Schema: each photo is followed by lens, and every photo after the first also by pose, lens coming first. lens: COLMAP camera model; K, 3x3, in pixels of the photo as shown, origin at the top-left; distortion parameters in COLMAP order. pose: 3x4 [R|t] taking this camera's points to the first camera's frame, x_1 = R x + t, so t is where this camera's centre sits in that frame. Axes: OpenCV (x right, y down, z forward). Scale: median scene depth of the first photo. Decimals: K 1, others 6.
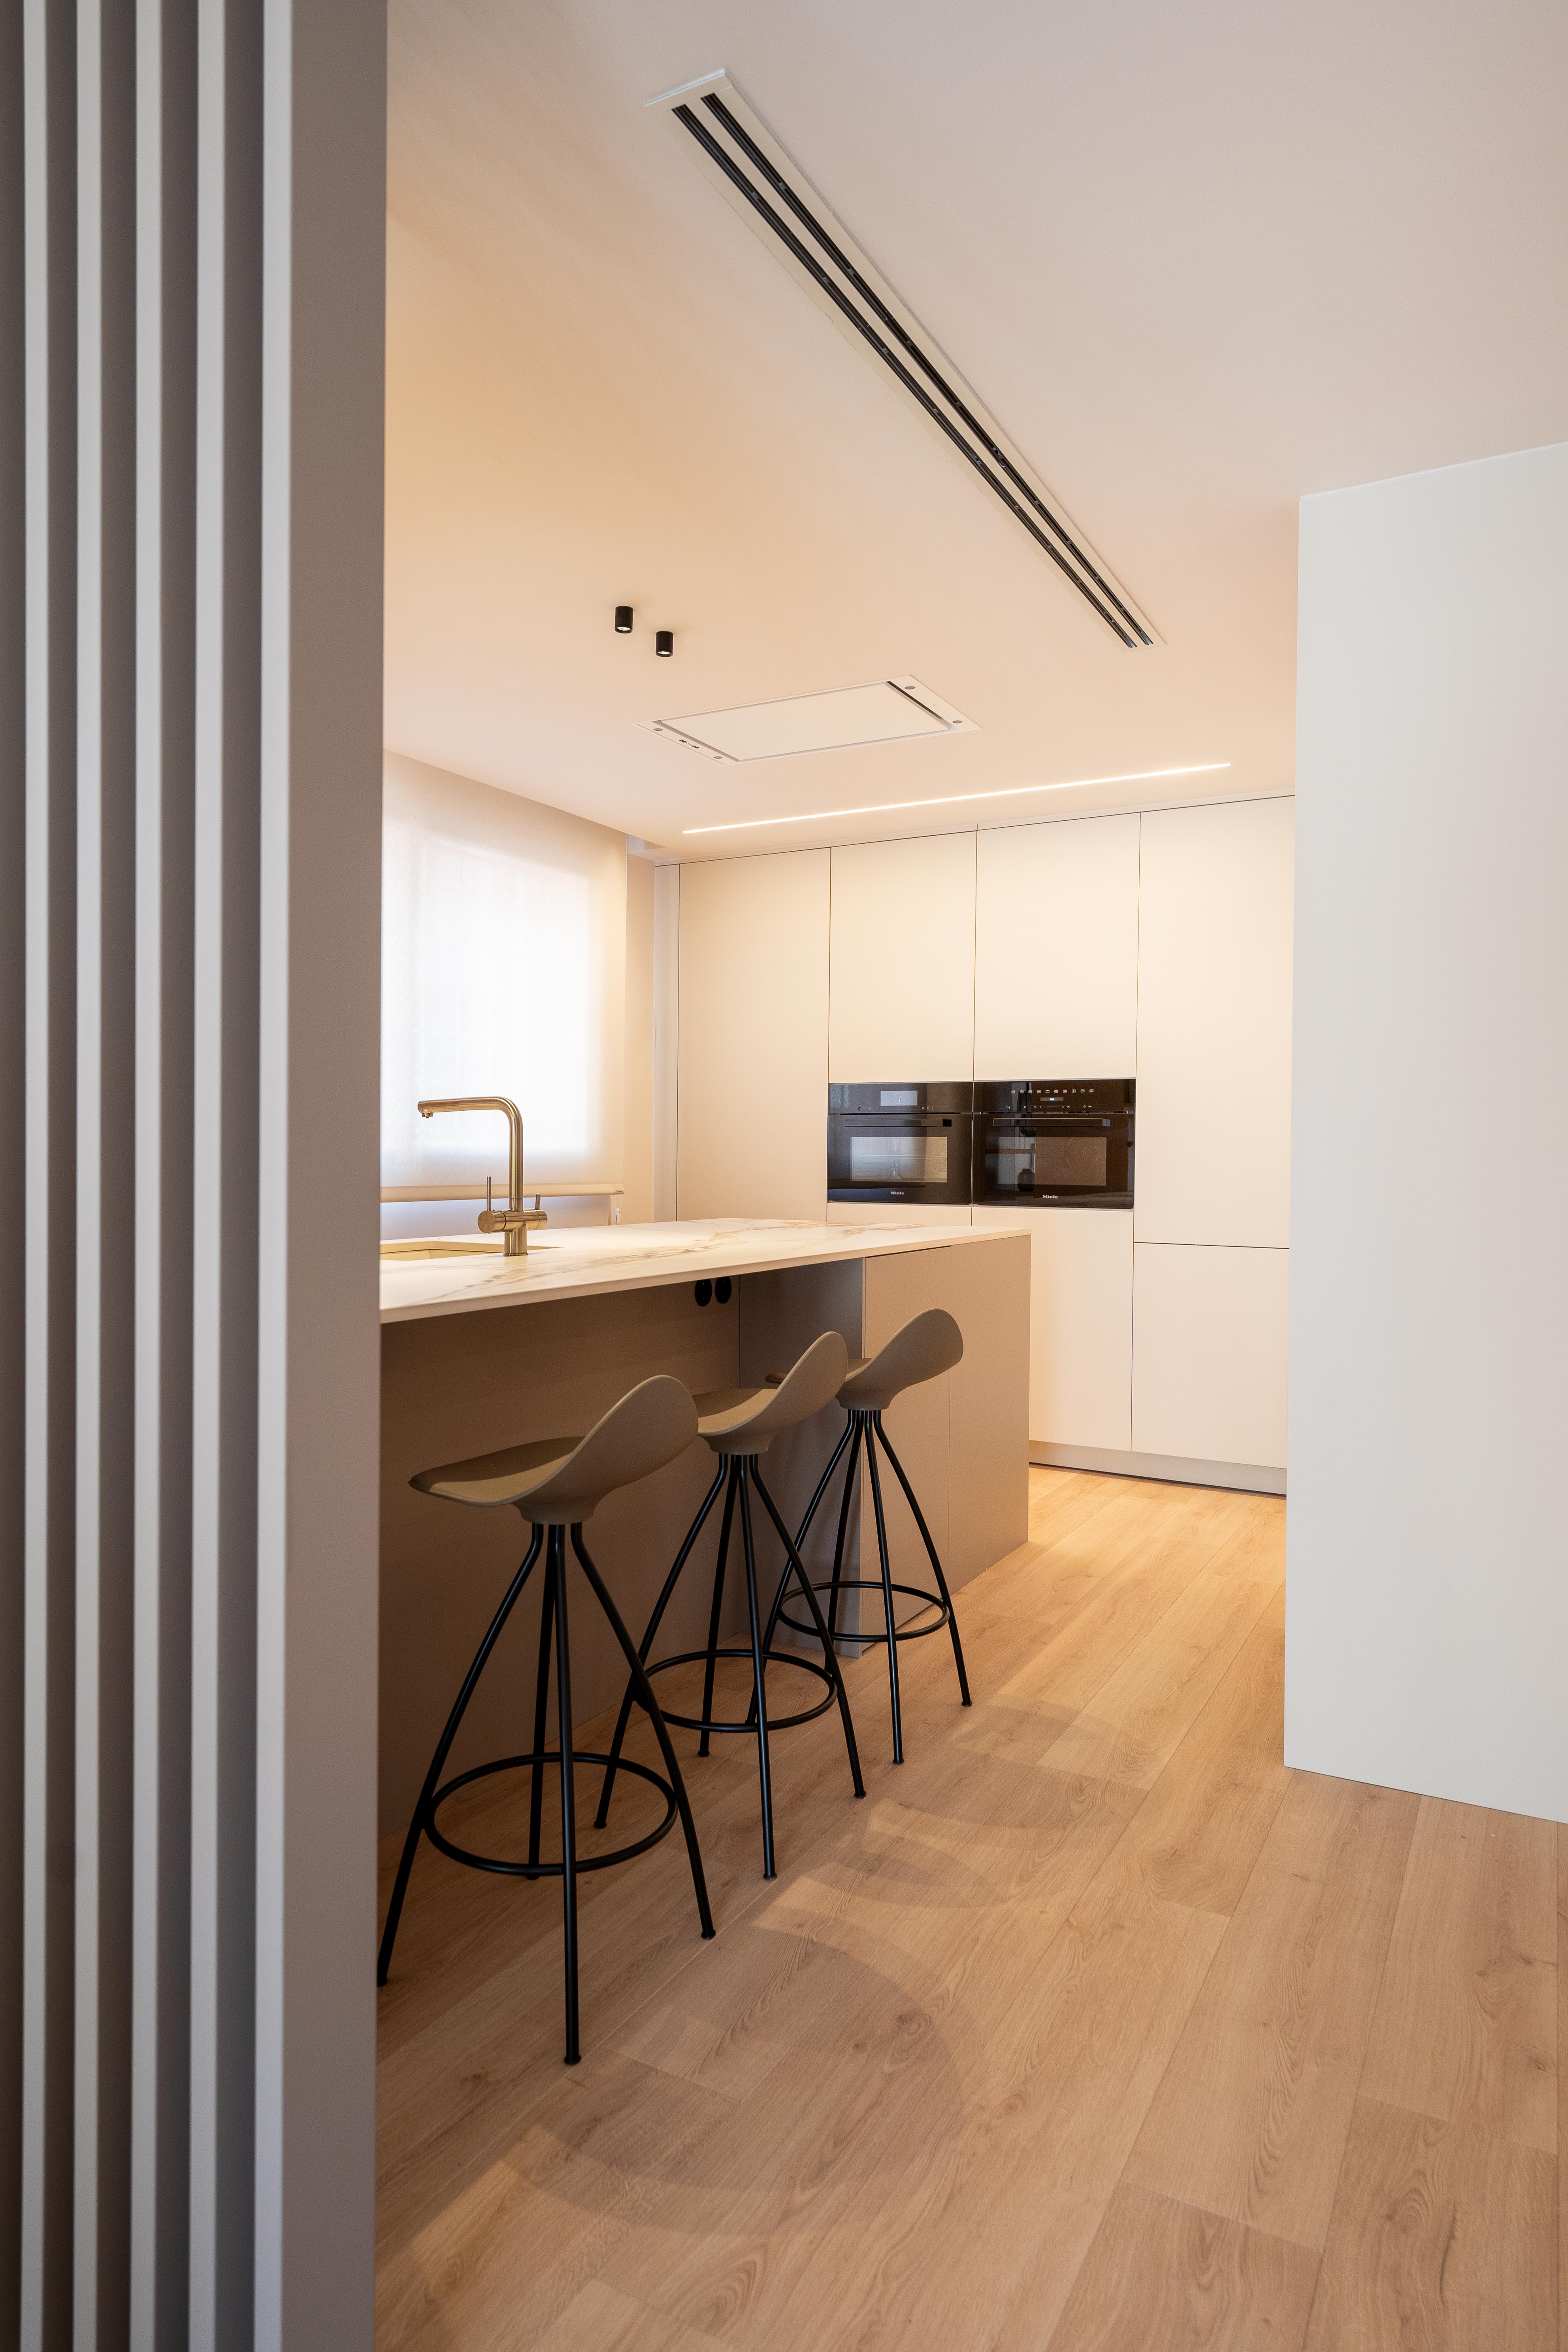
lens RADIAL K [[1389.1, 0, 784.0], [0, 1389.1, 1176.0], [0, 0, 1]] dist [0.004948, 0.000385]
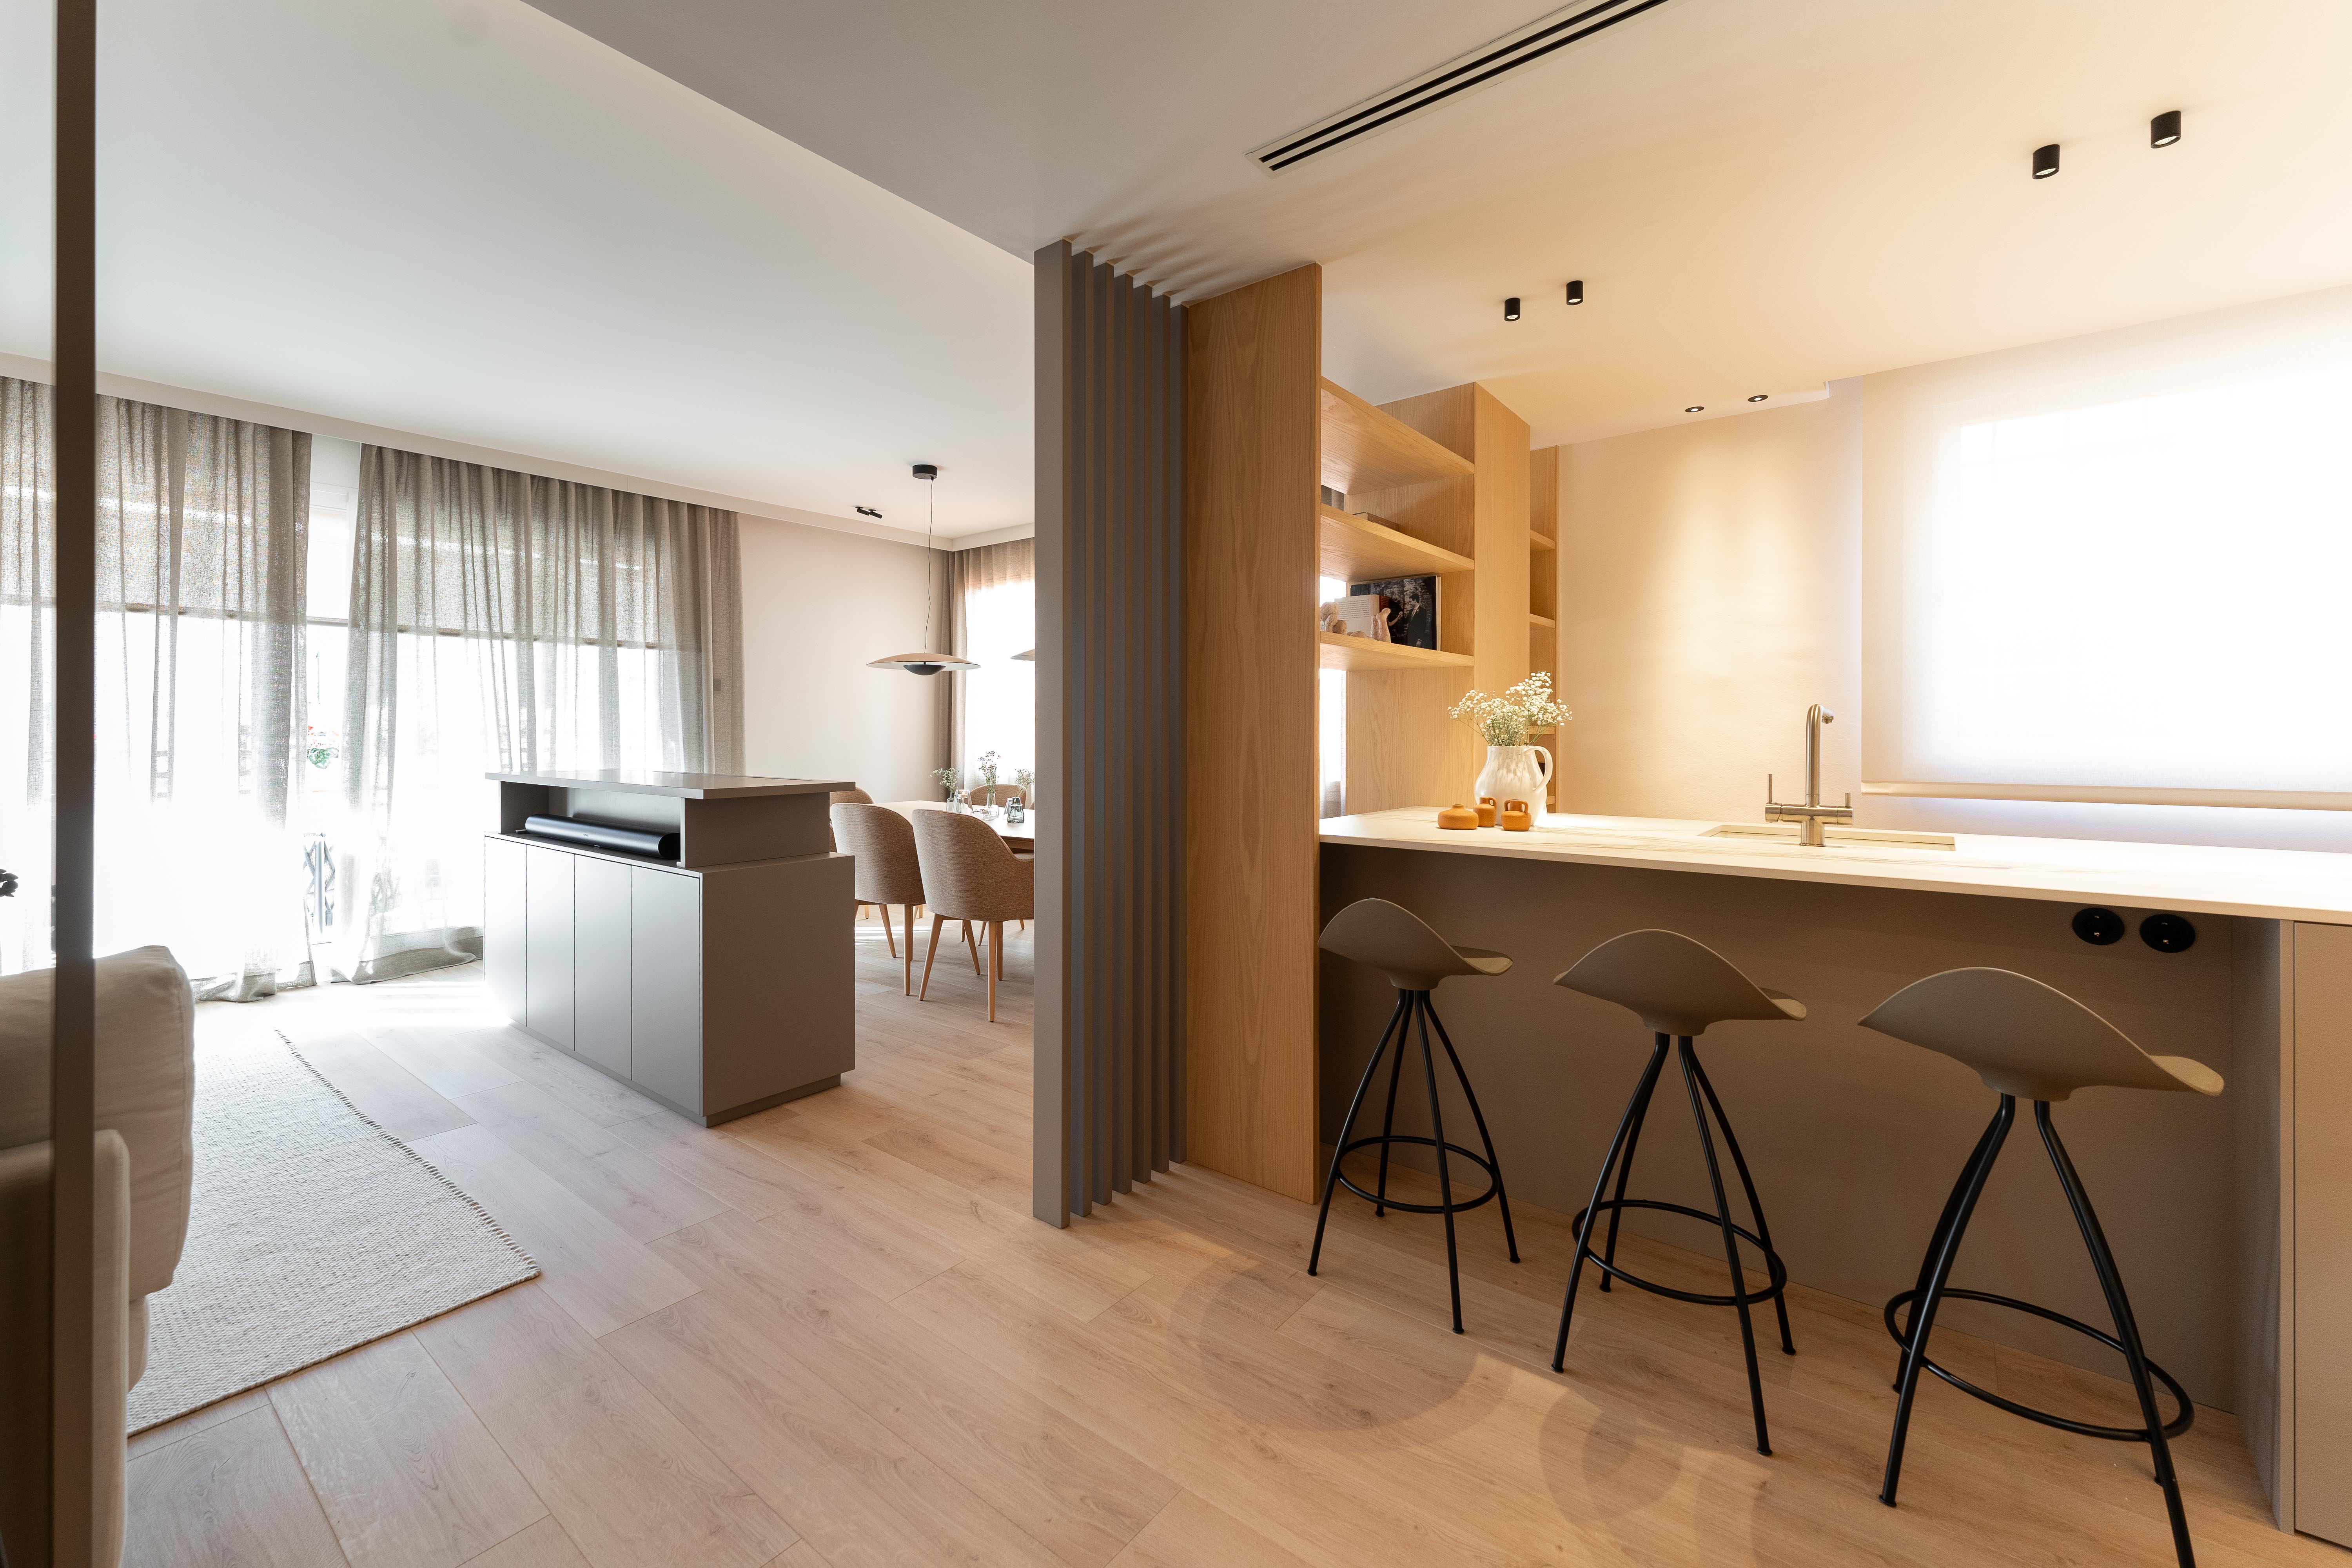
lens RADIAL K [[966.2, 0, 1171.3], [0, 966.2, 742.0], [0, 0, 1]] dist [0.001905, 0.000100]
pose [[-0.161497, -0.009314, -0.986829, 1.066206], [-0.016378, 0.999843, -0.006757, -0.020093], [0.986737, 0.015071, -0.161624, 0.998969]]
